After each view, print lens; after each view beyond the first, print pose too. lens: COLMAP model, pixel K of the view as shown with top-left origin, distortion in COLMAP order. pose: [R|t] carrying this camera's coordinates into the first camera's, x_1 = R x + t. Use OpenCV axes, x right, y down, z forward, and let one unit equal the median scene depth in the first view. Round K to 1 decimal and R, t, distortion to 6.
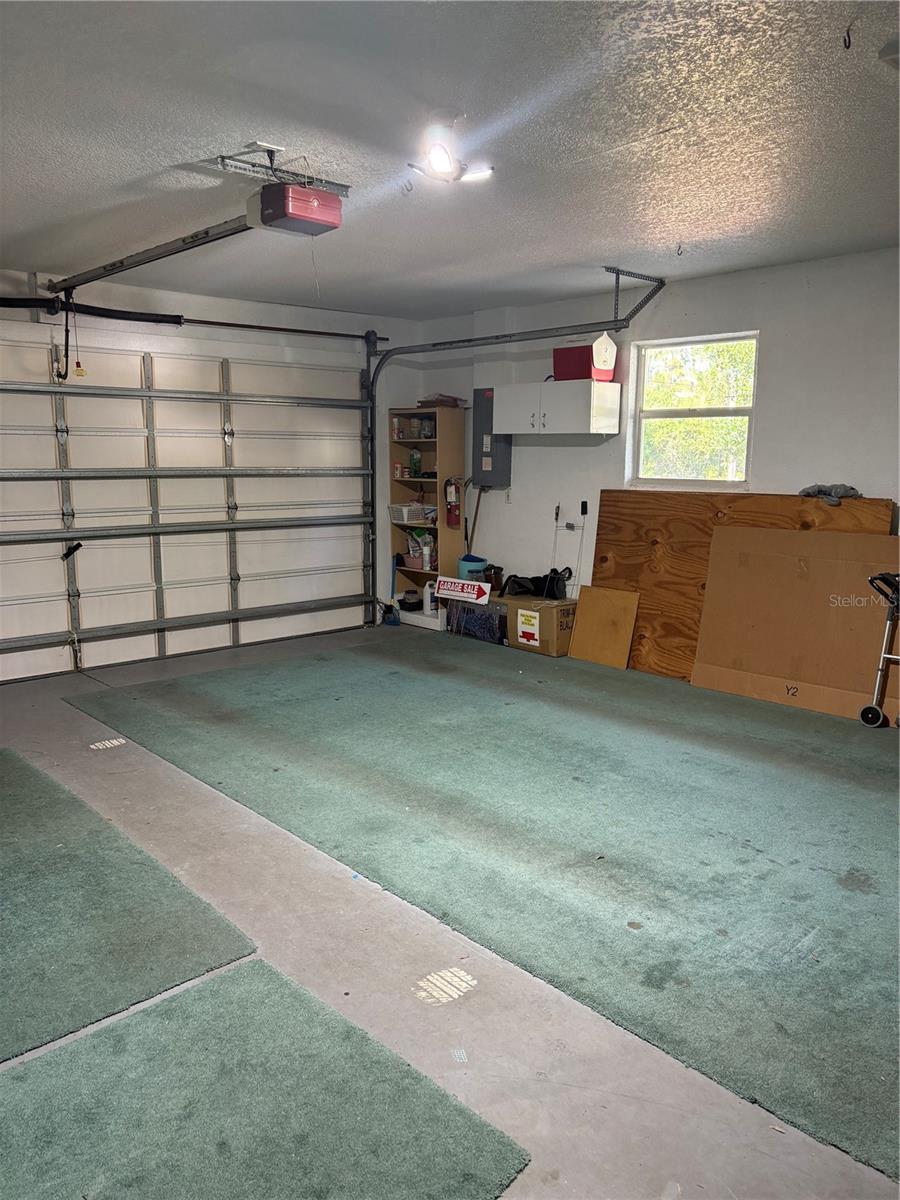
lens RADIAL K [[915.9, 0, 454.3], [0, 915.9, 600.5], [0, 0, 1]] dist [0.031199, -0.018269]
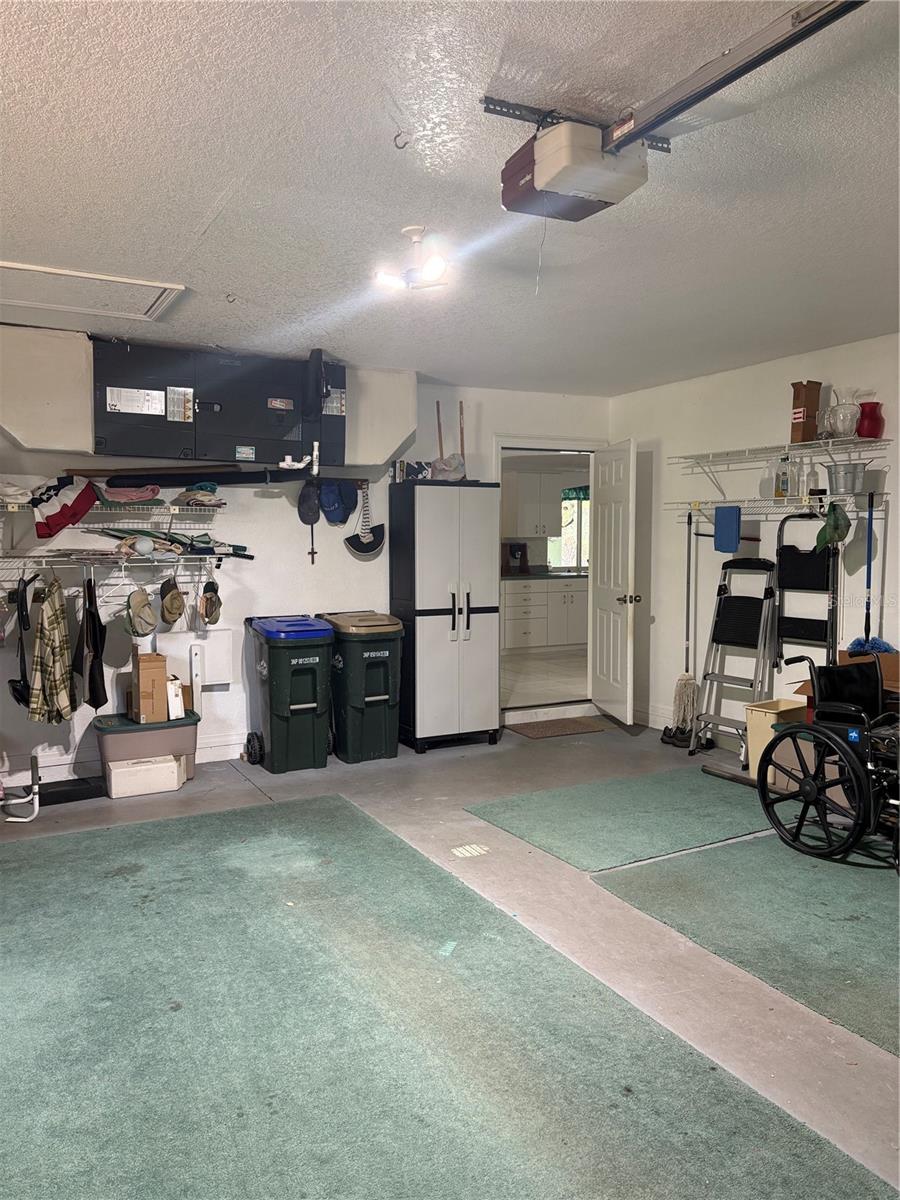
lens RADIAL K [[915.9, 0, 451.9], [0, 915.9, 600.8], [0, 0, 1]] dist [0.031199, -0.018269]
pose [[-0.971695, -0.017108, 0.235618, -0.147225], [0.039692, 0.971373, 0.234221, -0.168059], [-0.232880, 0.236944, -0.943199, 1.009263]]
